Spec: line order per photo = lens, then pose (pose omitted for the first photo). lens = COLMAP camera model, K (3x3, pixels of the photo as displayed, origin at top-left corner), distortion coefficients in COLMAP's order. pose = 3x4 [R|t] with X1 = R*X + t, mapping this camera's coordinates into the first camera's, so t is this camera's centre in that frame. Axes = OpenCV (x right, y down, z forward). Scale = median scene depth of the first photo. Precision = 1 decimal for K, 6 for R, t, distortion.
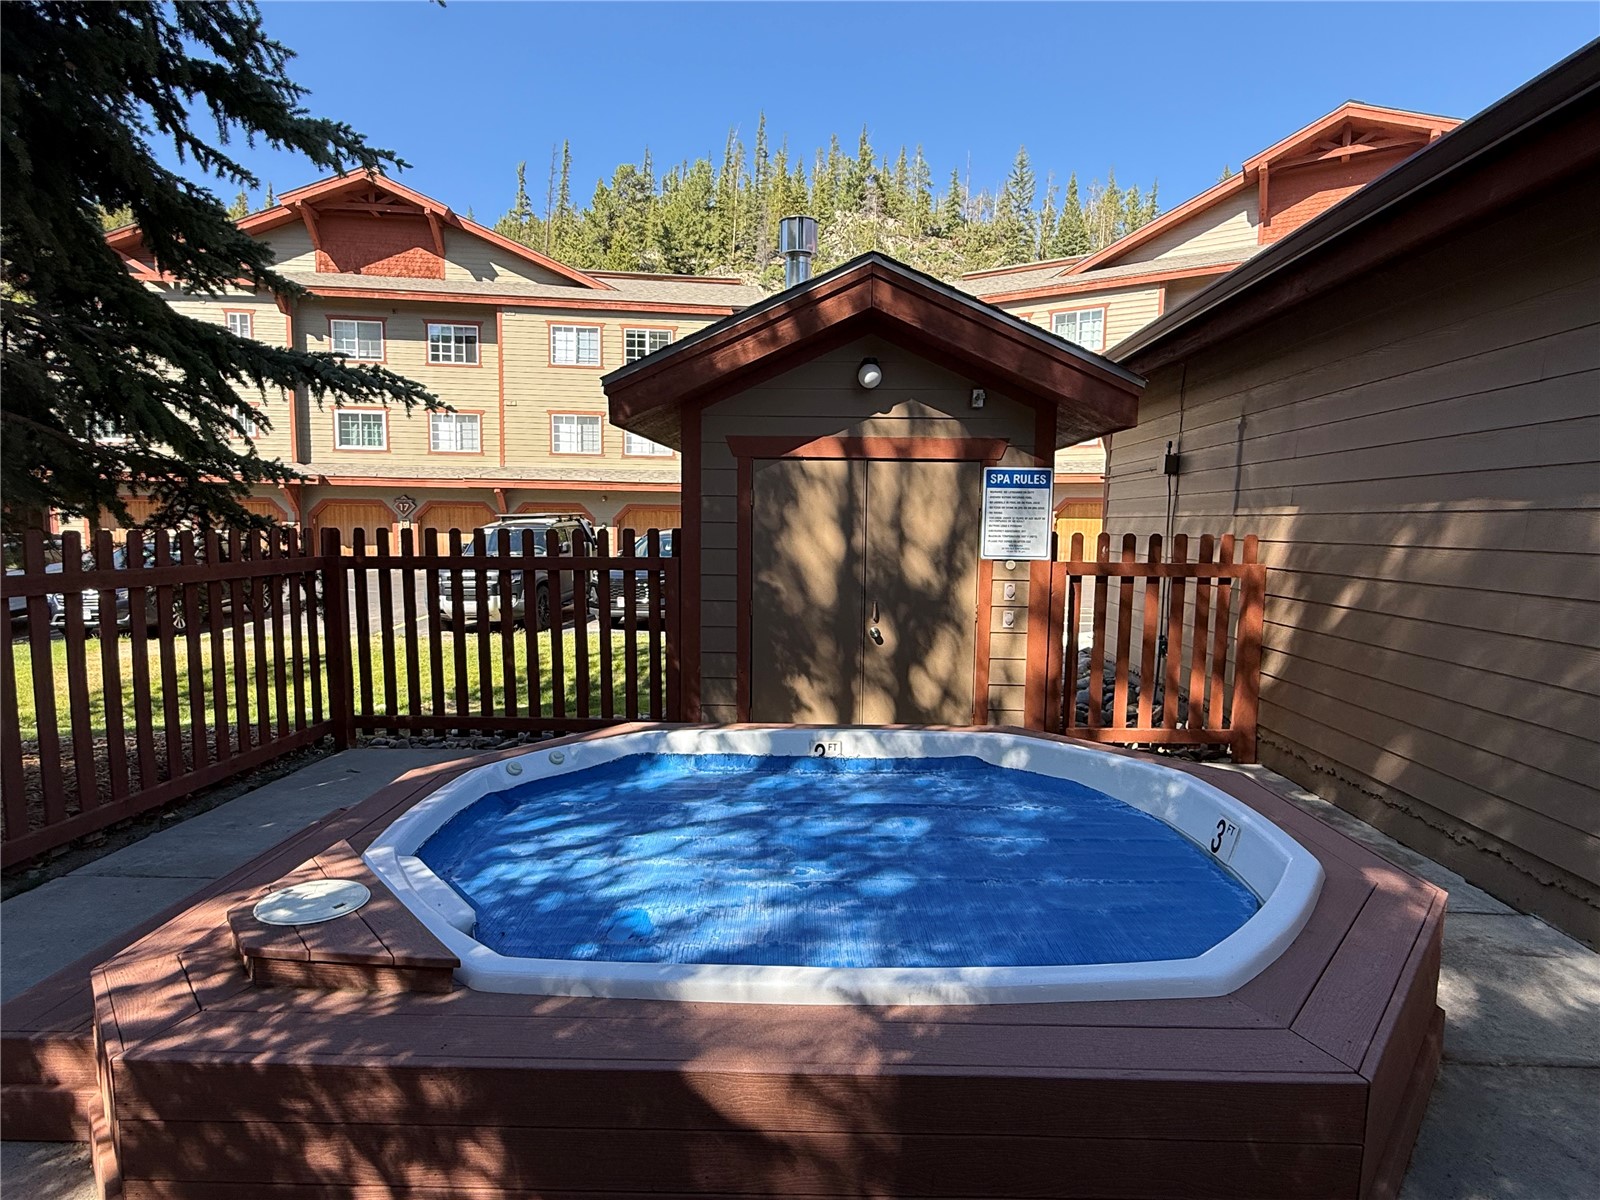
lens RADIAL K [[826.6, 0, 805.4], [0, 826.6, 590.5], [0, 0, 1]] dist [0.002304, 0.000120]
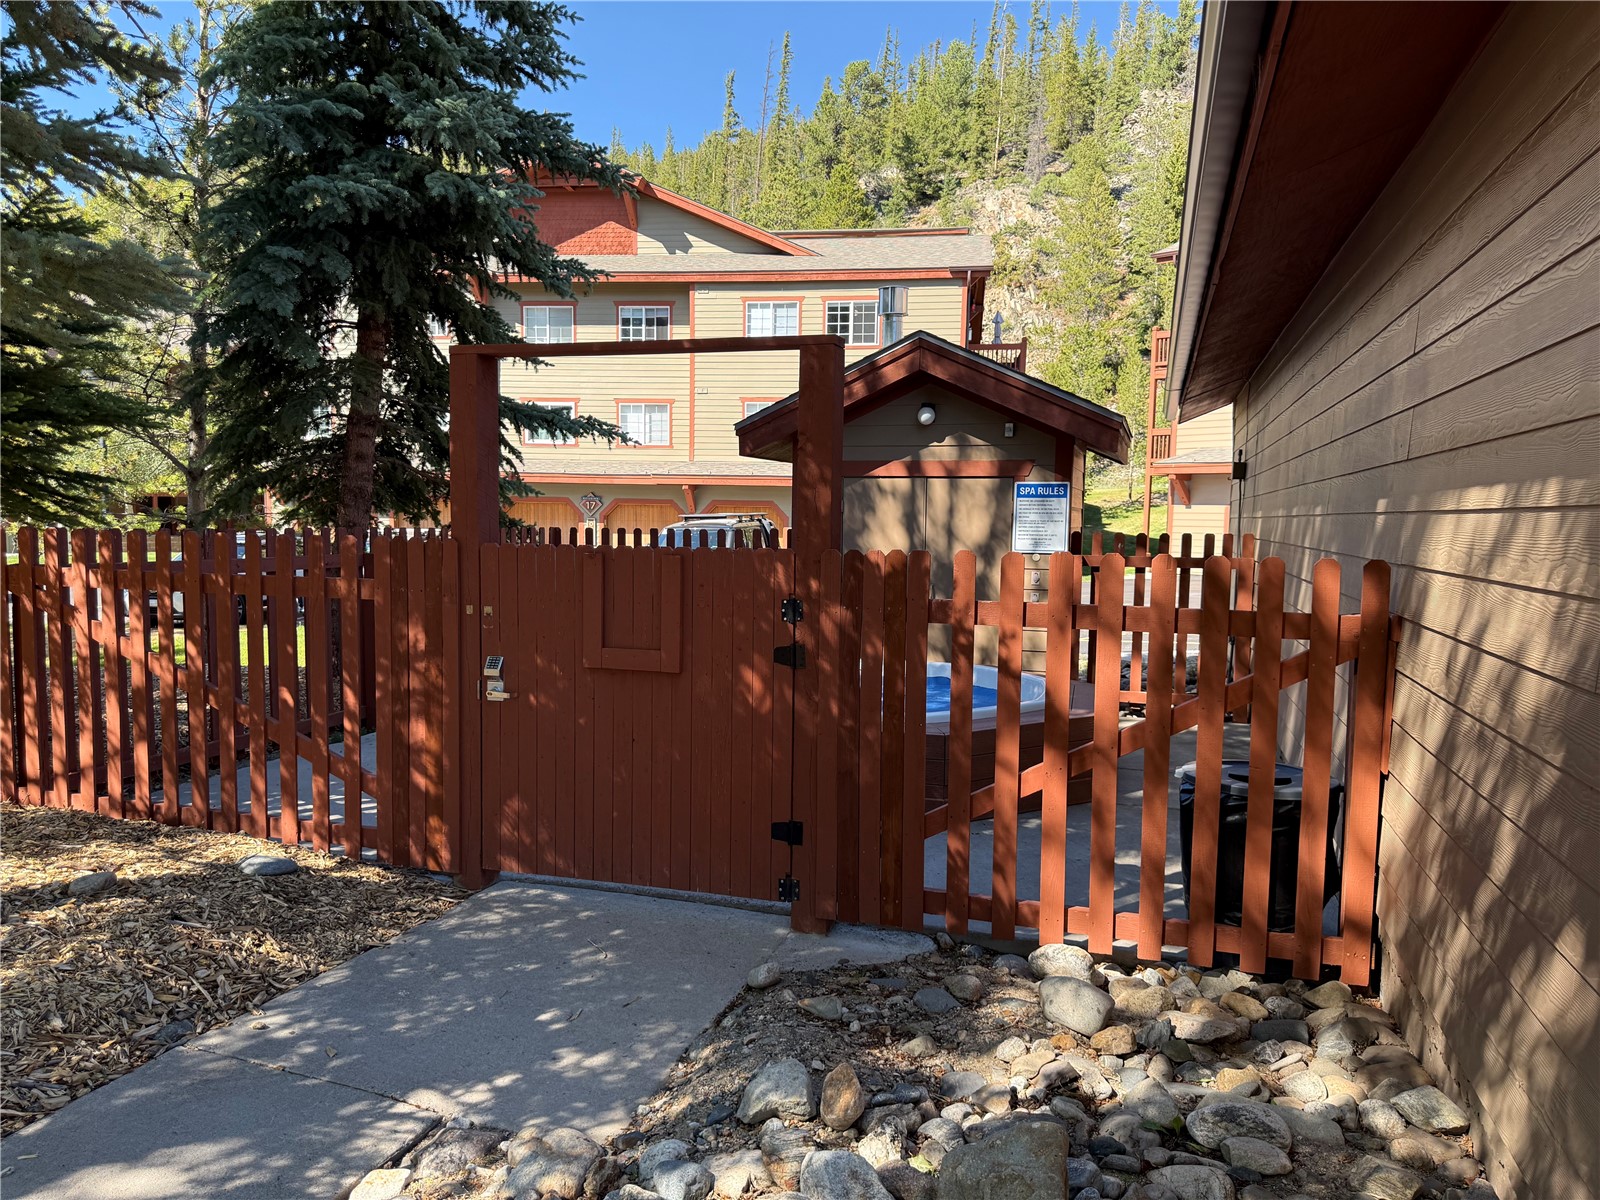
lens RADIAL K [[1126.8, 0, 798.5], [0, 1126.8, 609.5], [0, 0, 1]] dist [0.020705, -0.029492]
pose [[0.965565, 0.020693, -0.259338, 0.071411], [-0.021699, 0.999764, -0.001017, 0.012391], [0.259256, 0.006609, 0.965786, -0.163997]]
